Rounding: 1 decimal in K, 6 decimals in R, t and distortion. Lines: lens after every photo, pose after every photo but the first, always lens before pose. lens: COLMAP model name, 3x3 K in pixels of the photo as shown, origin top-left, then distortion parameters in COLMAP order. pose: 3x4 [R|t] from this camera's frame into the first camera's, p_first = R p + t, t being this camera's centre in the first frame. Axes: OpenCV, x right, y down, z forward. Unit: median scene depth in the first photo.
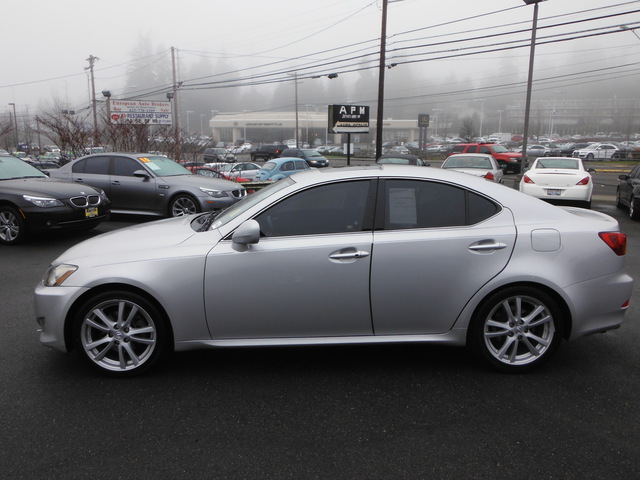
lens RADIAL K [[518.3, 0, 318.8], [0, 518.3, 239.1], [0, 0, 1]] dist [-0.013861, 0.022127]
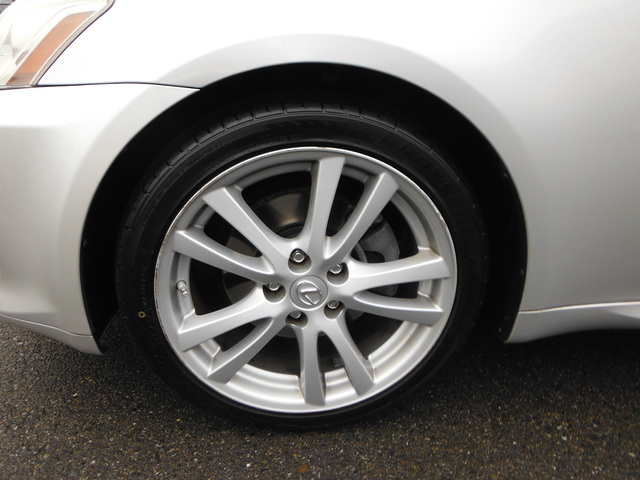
lens RADIAL K [[518.3, 0, 321.7], [0, 518.3, 239.9], [0, 0, 1]] dist [-0.013861, 0.022127]
pose [[0.997311, -0.010580, 0.072524, -0.396953], [-0.008331, 0.966748, 0.255596, 0.097012], [-0.072817, -0.255513, 0.964060, 0.761839]]
